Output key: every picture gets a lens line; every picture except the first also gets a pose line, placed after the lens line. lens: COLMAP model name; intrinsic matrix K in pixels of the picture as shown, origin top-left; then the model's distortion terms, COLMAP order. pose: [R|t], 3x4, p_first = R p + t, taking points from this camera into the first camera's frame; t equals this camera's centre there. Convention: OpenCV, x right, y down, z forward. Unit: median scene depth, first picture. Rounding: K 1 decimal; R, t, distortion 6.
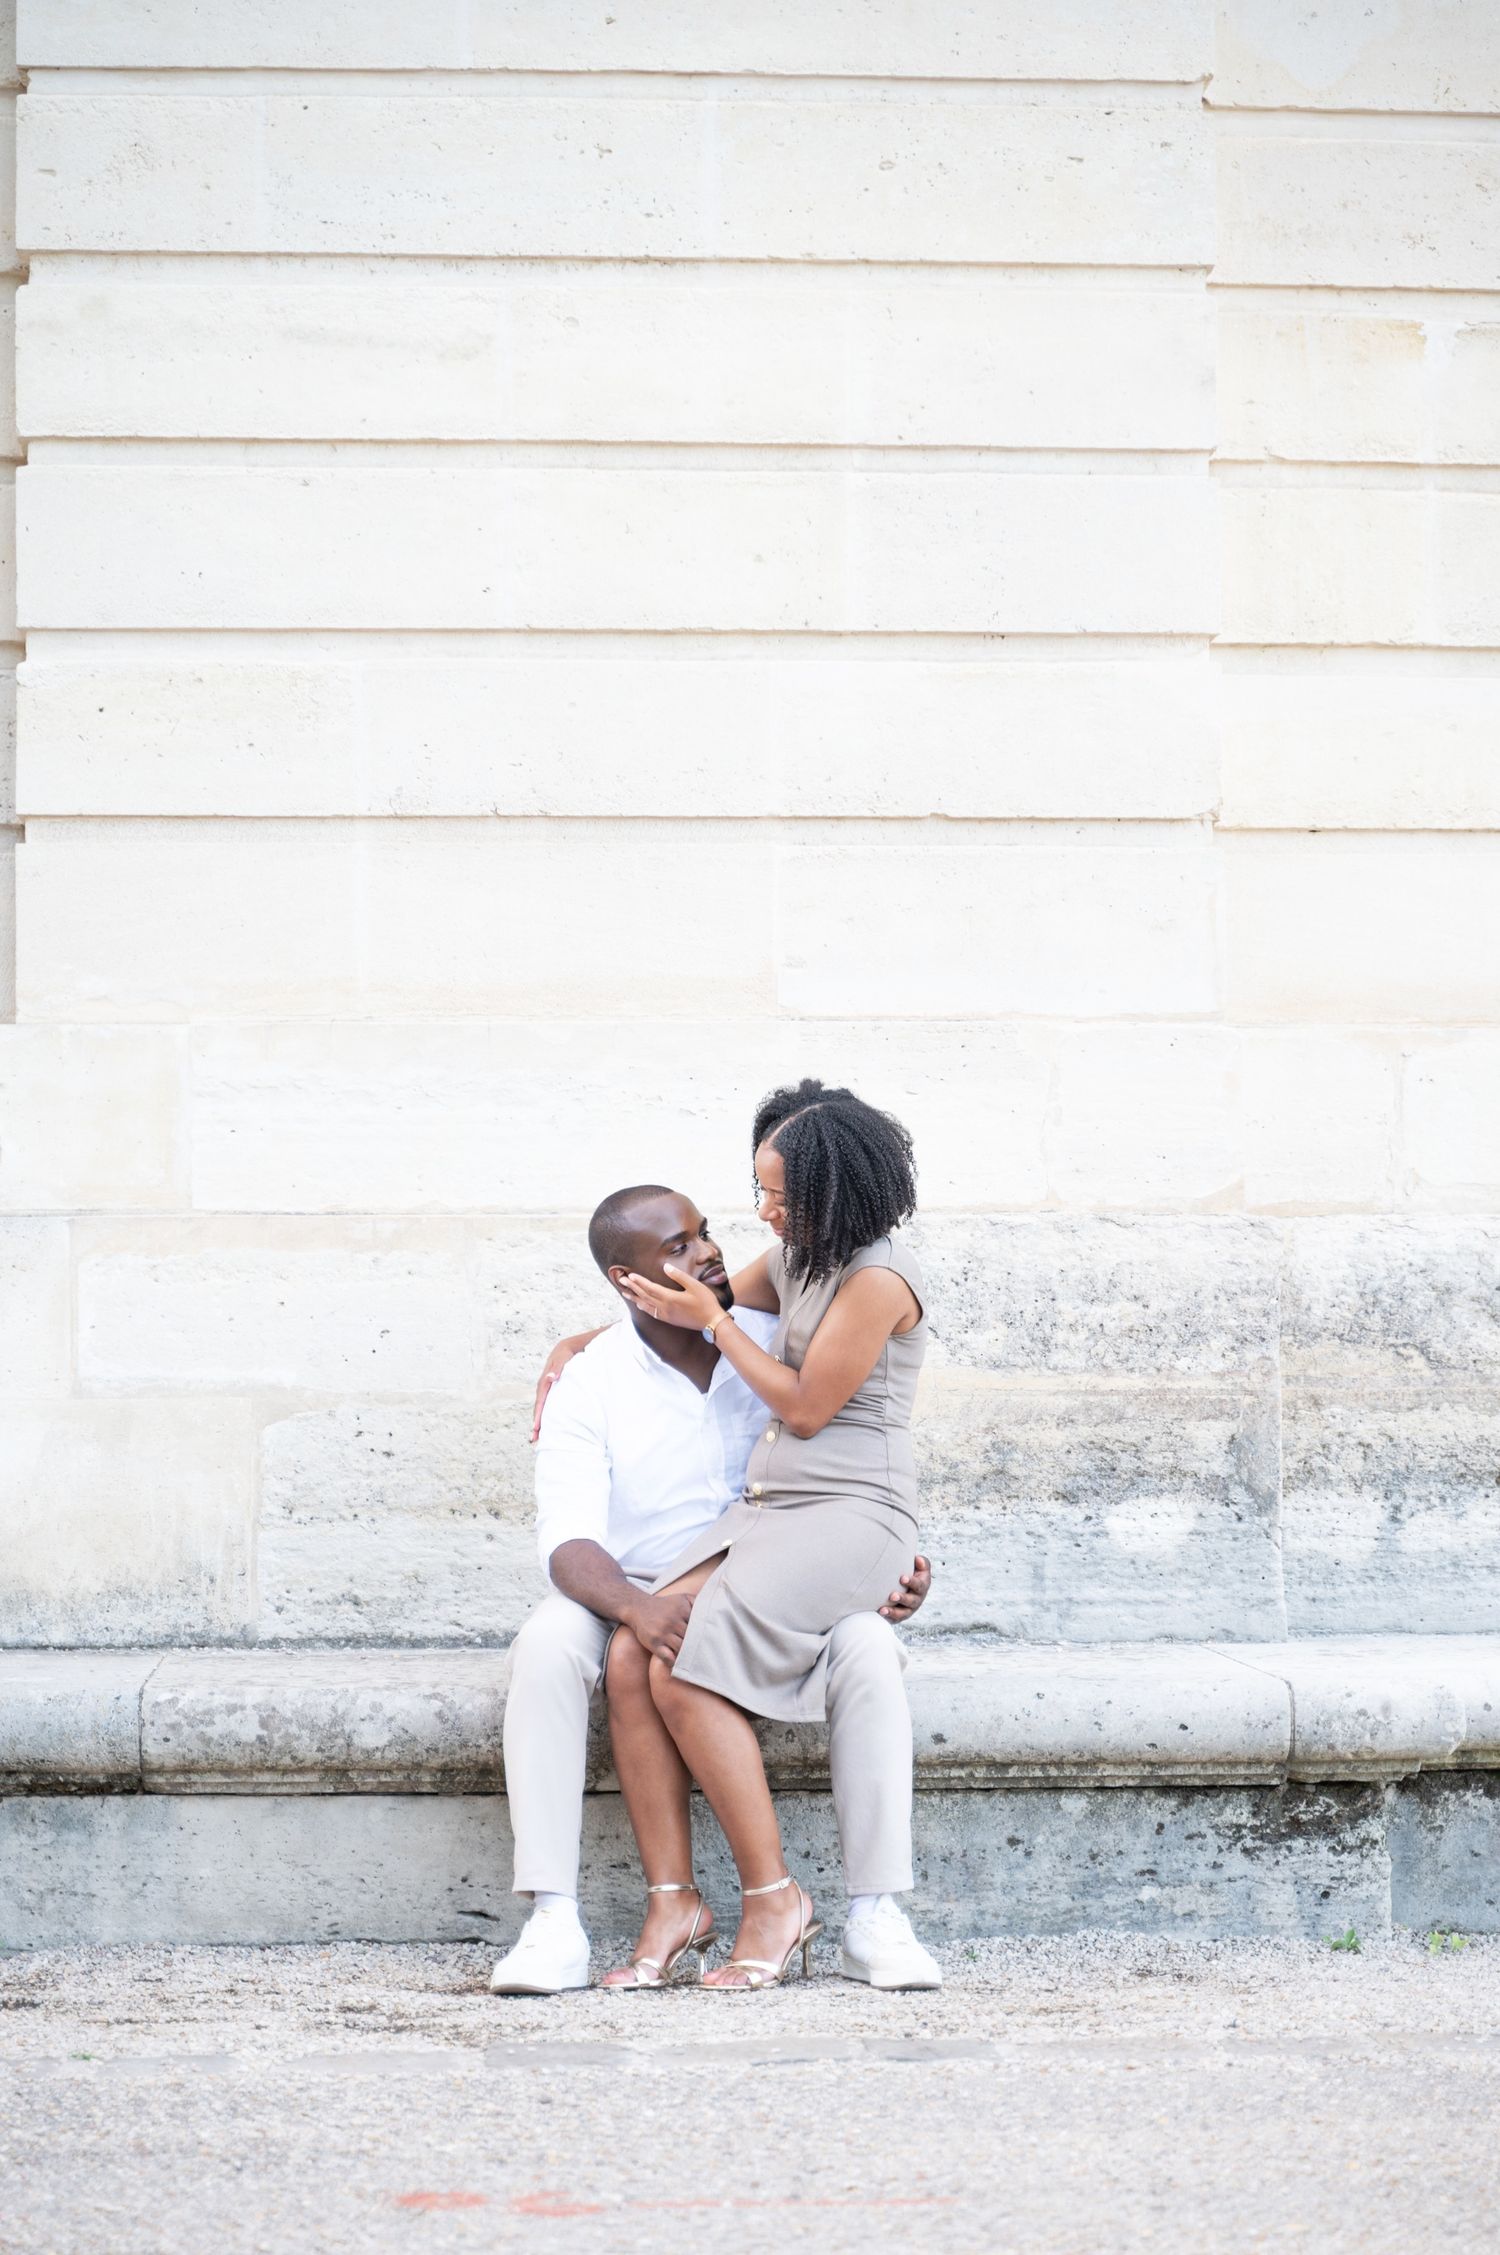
lens RADIAL K [[5140.6, 0, 750.0], [0, 5140.6, 1127.5], [0, 0, 1]] dist [-0.089710, -0.233074]
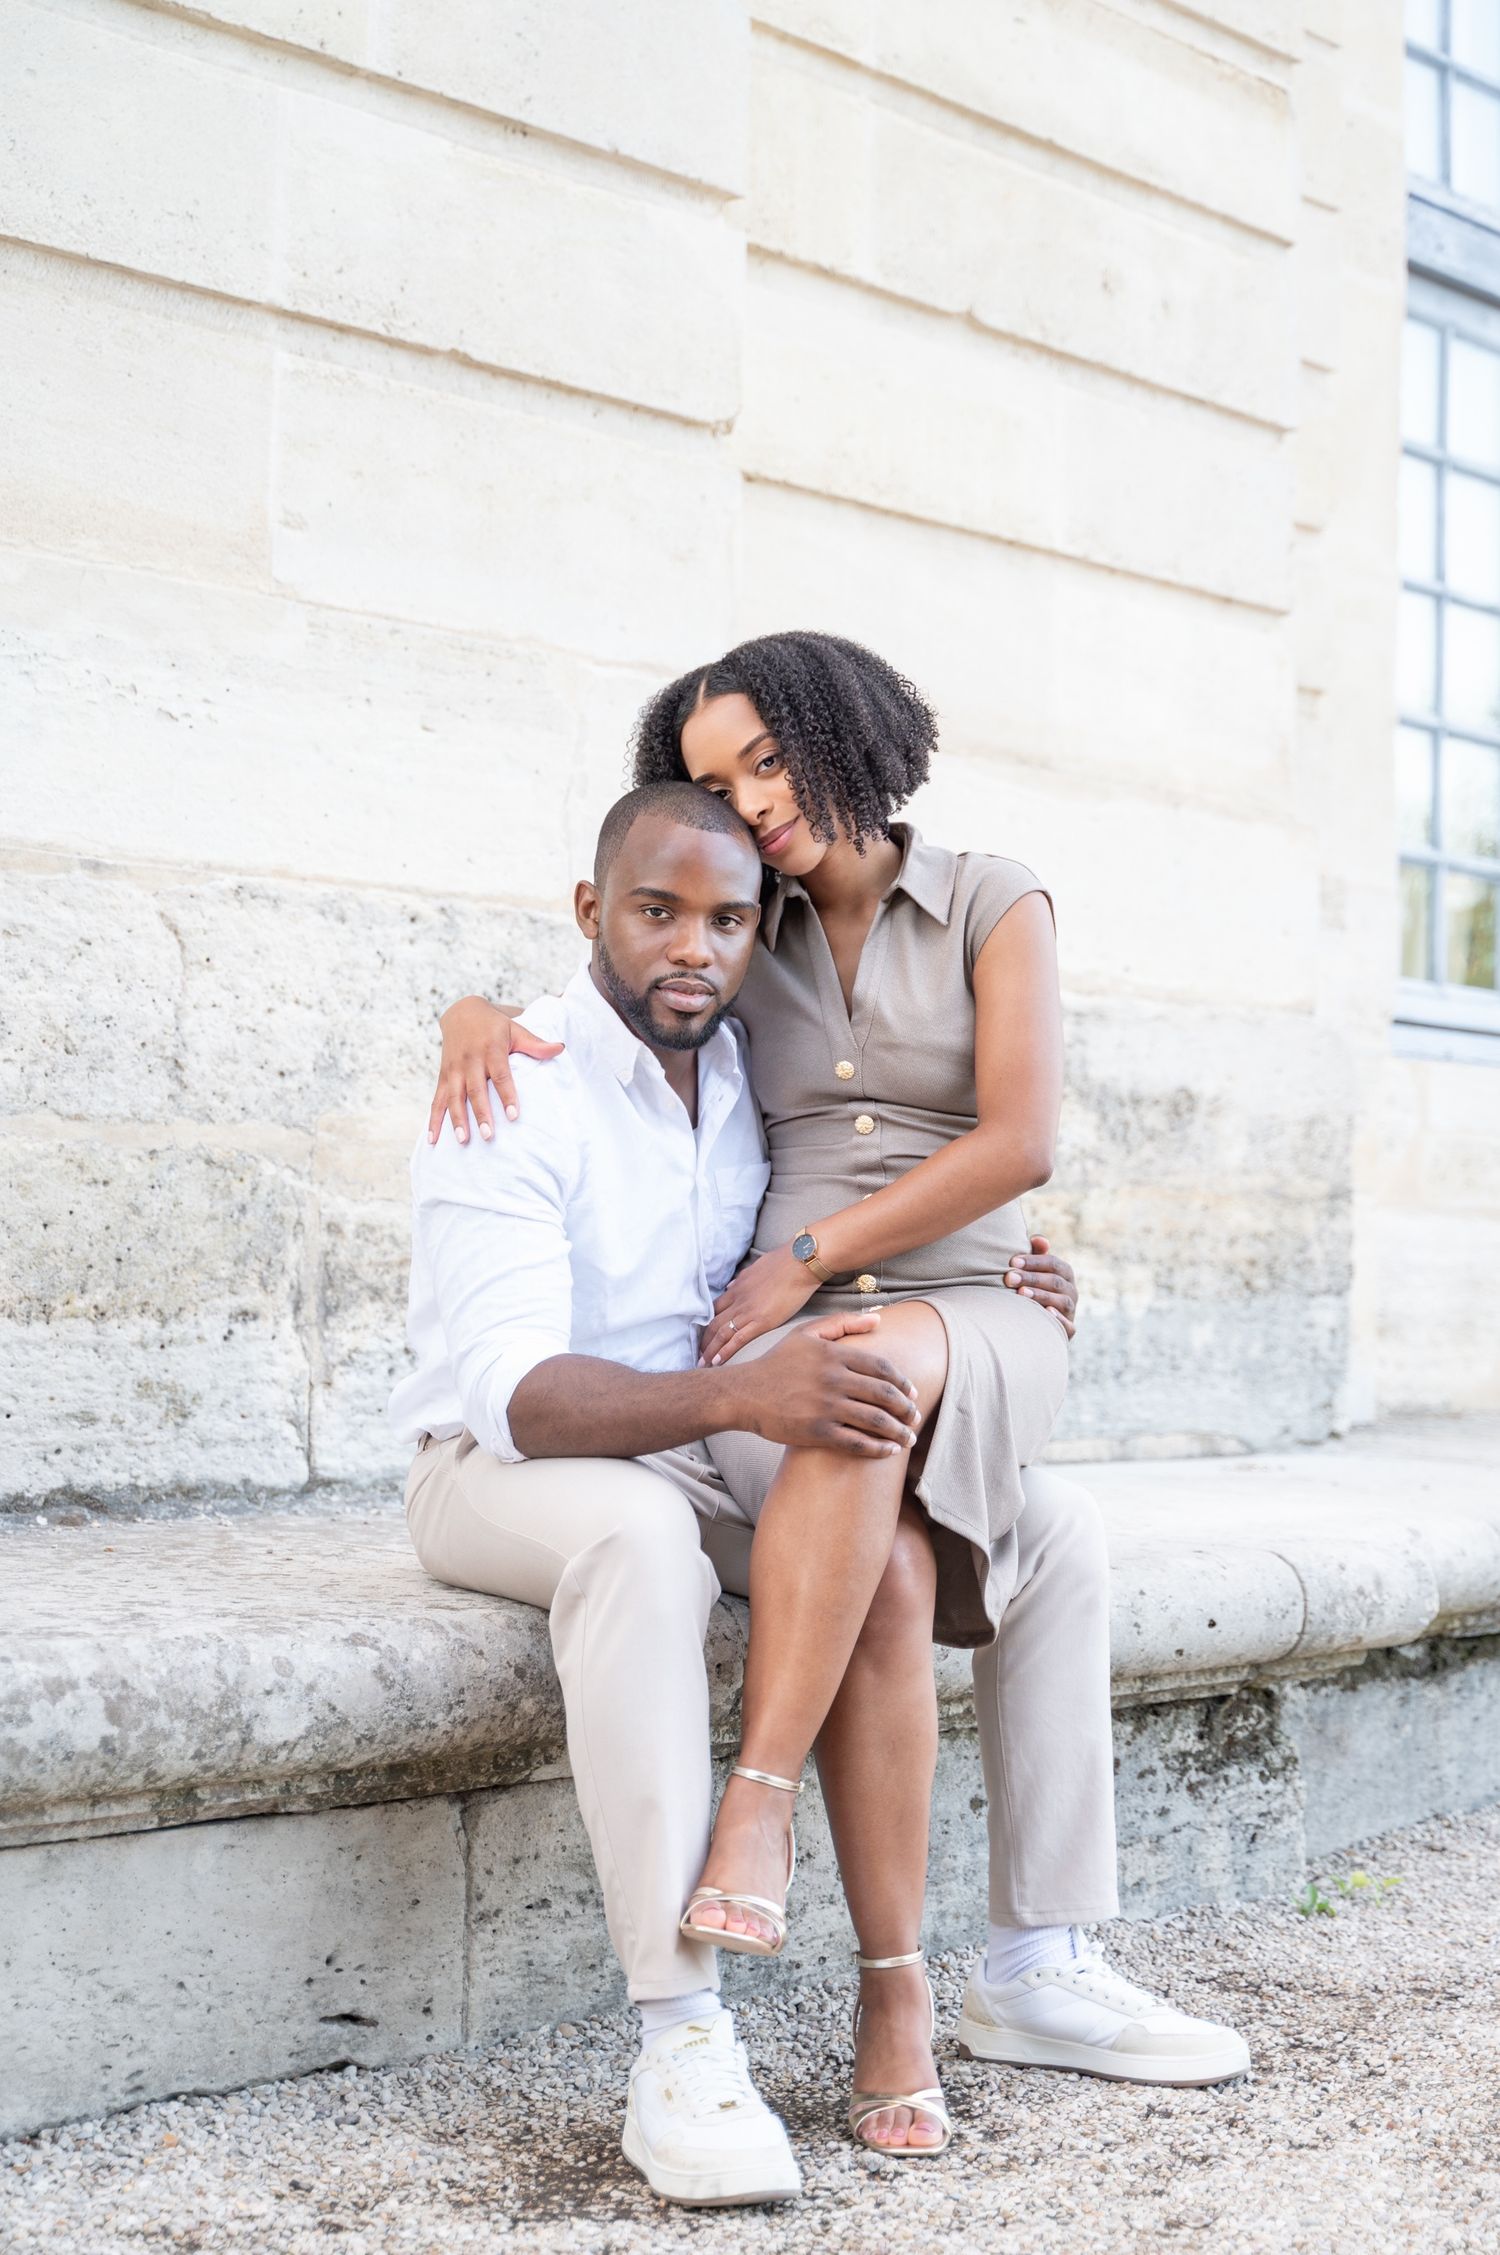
lens RADIAL K [[3319.7, 0, 750.0], [0, 3319.7, 1127.5], [0, 0, 1]] dist [-0.037365, -0.074265]
pose [[0.749547, 0.046183, 0.660338, -0.262378], [-0.053581, 0.998523, -0.009015, 0.055722], [-0.659779, -0.028624, 0.750915, 0.693061]]
